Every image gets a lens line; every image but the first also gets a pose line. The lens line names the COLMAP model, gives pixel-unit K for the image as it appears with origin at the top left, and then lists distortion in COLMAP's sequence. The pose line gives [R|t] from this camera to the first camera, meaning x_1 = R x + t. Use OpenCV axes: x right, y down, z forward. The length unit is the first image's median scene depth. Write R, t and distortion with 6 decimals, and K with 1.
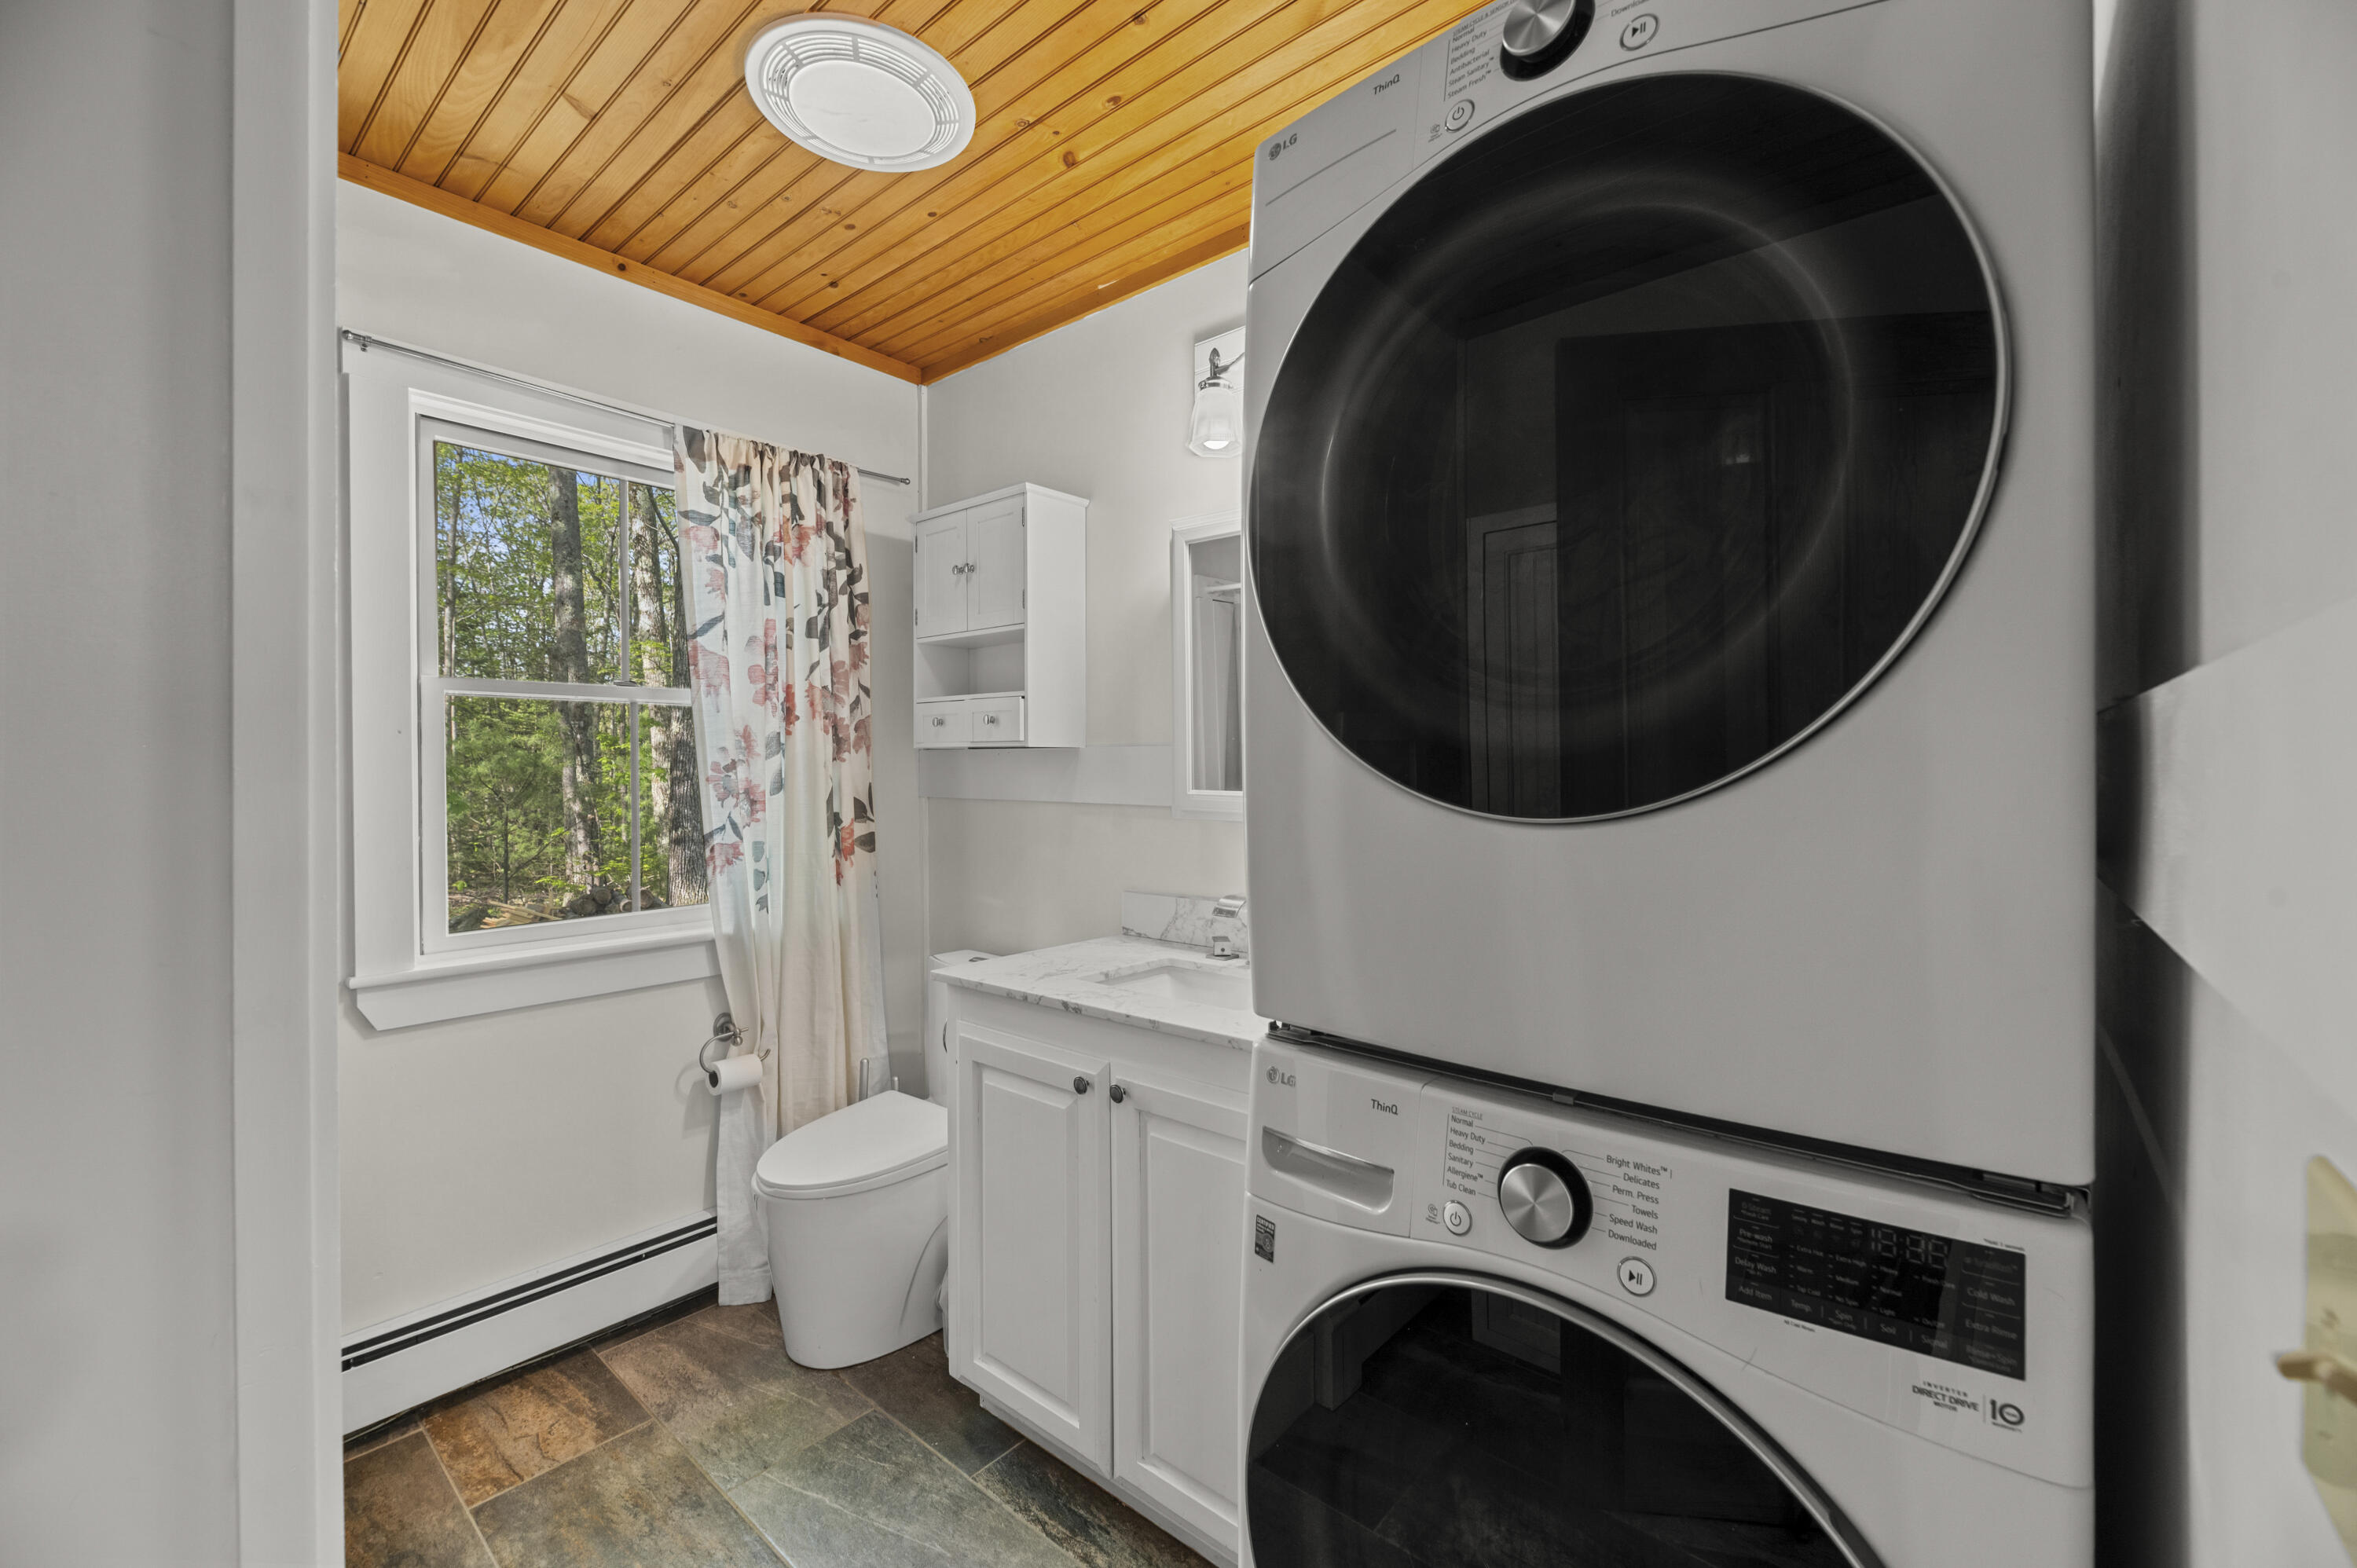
lens RADIAL K [[955.8, 0, 1173.1], [0, 955.8, 766.5], [0, 0, 1]] dist [-0.001473, -0.000047]
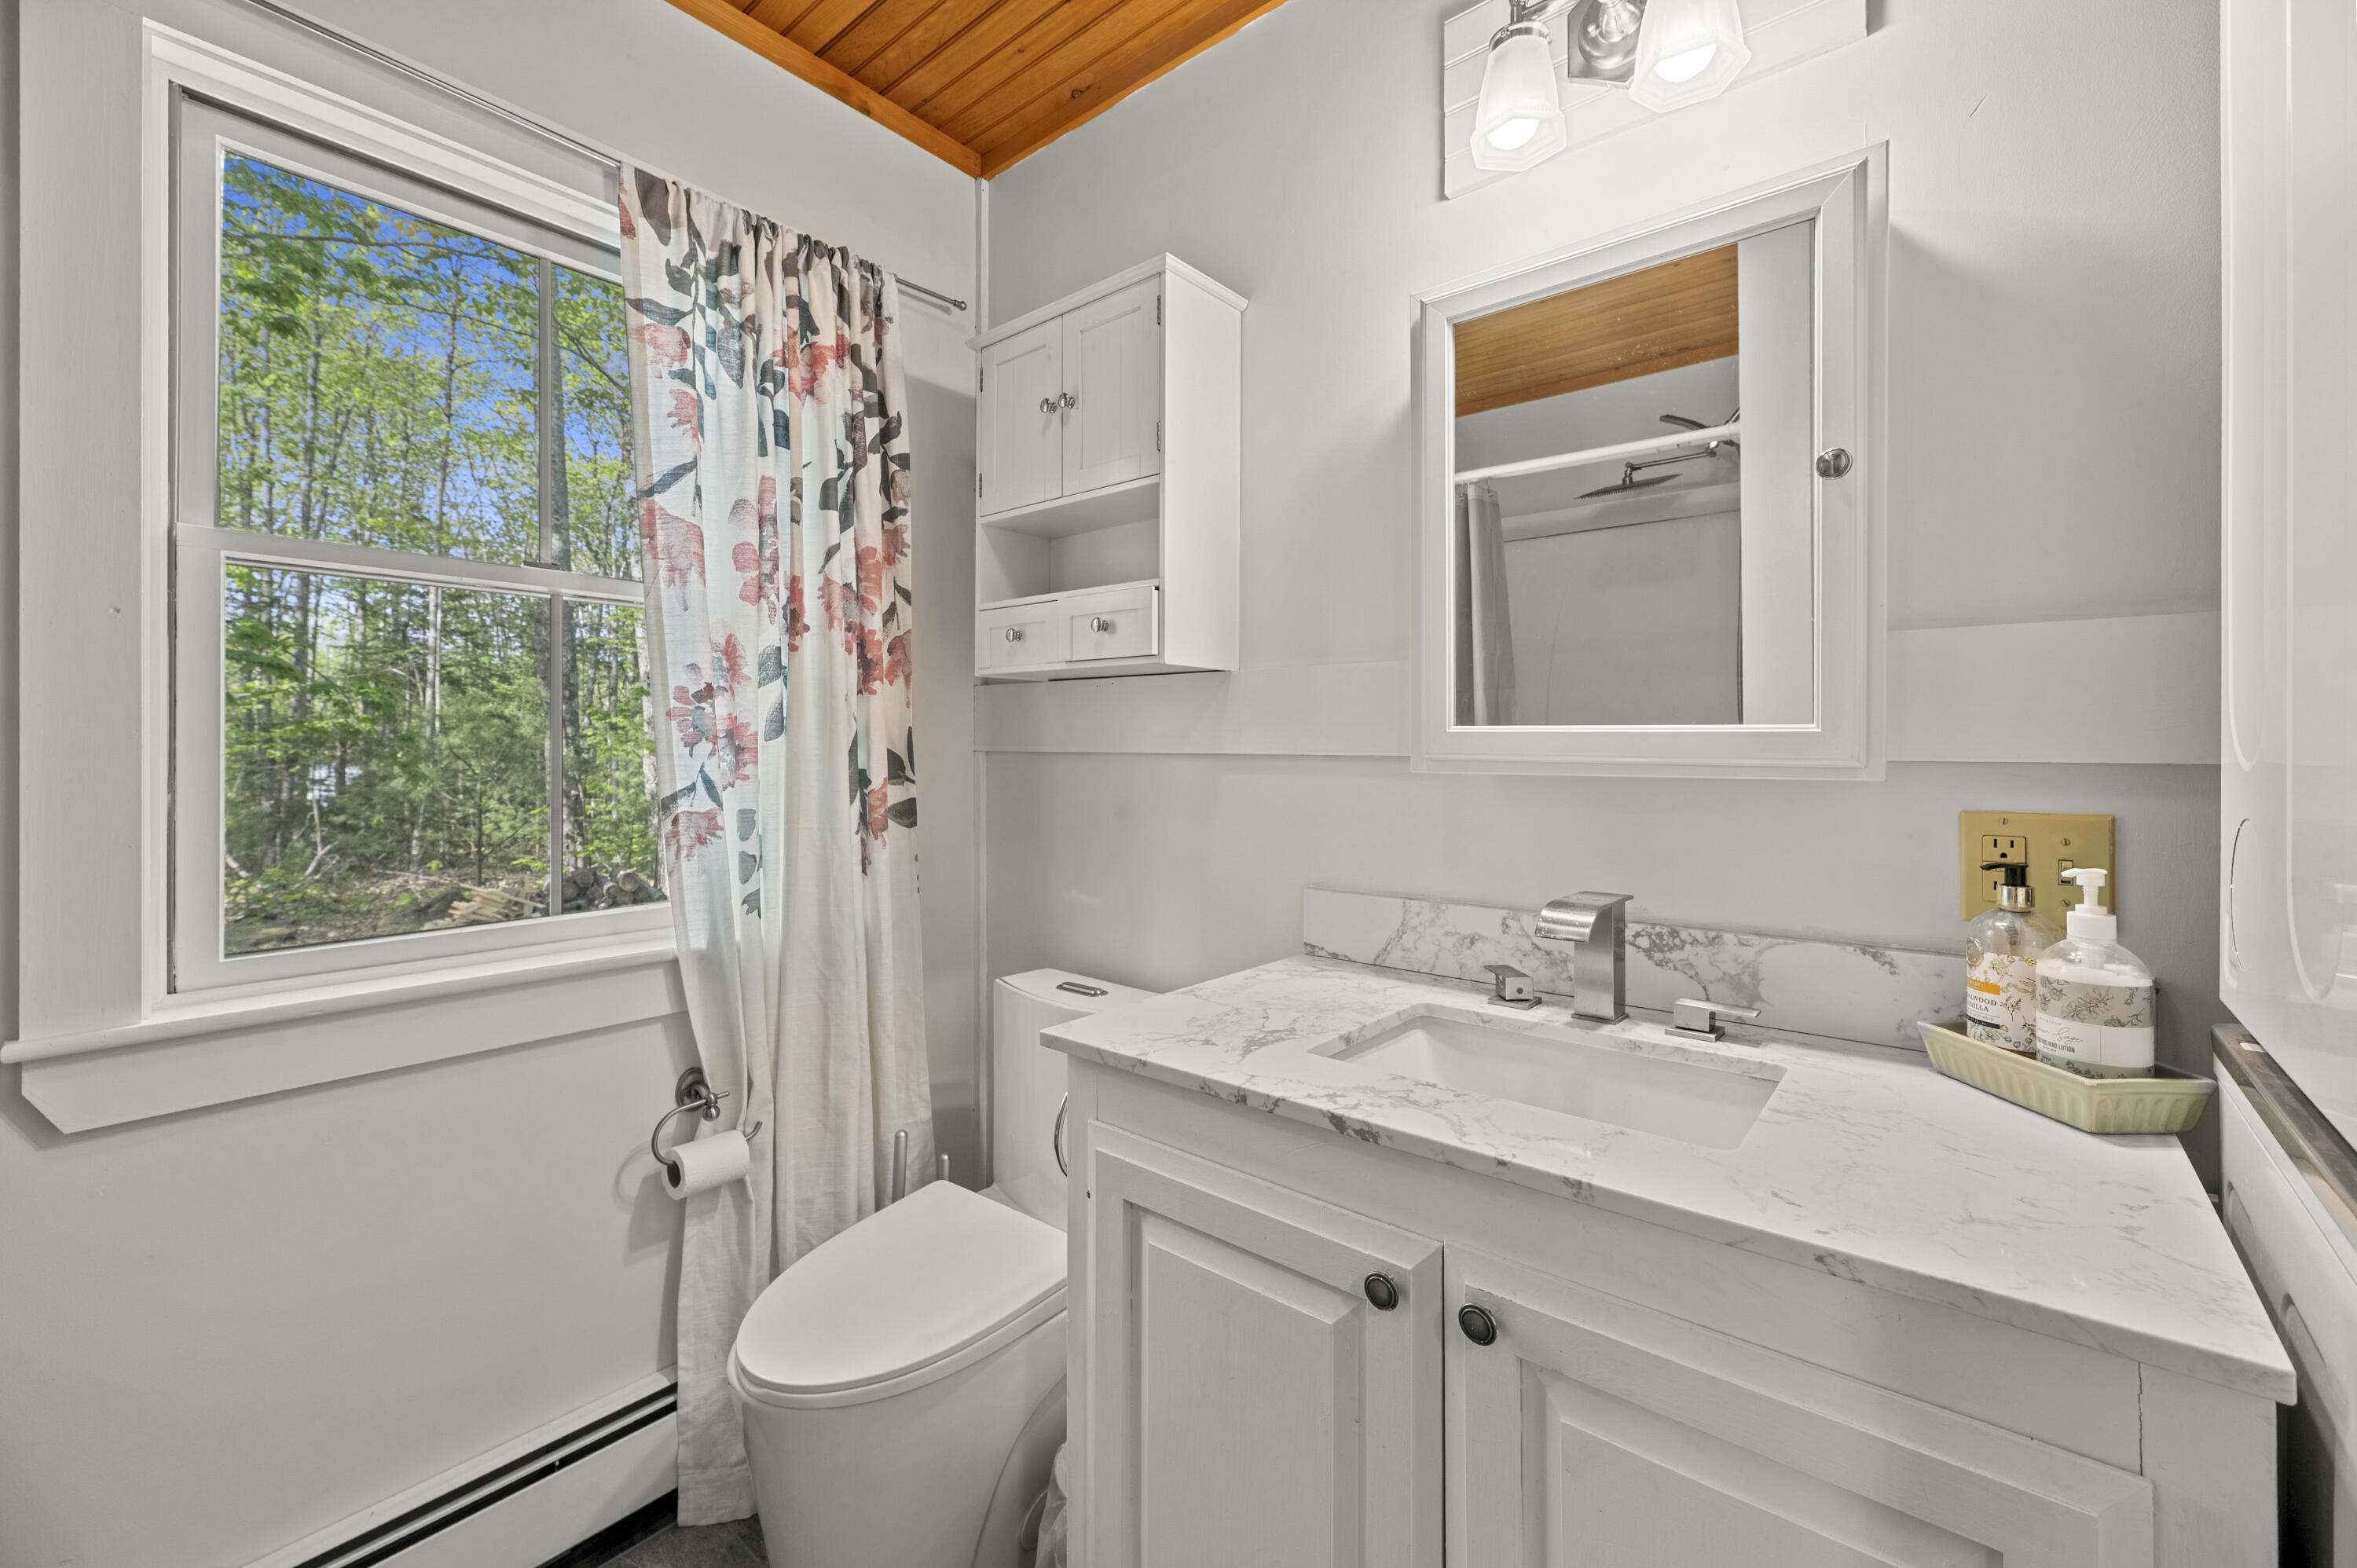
lens RADIAL K [[962.5, 0, 1181.1], [0, 962.5, 740.7], [0, 0, 1]] dist [0.000543, 0.000148]
pose [[0.999978, 0.004917, 0.004425, -0.134626], [-0.004881, 0.999955, -0.008117, 0.034248], [-0.004464, 0.008095, 0.999957, 0.327624]]
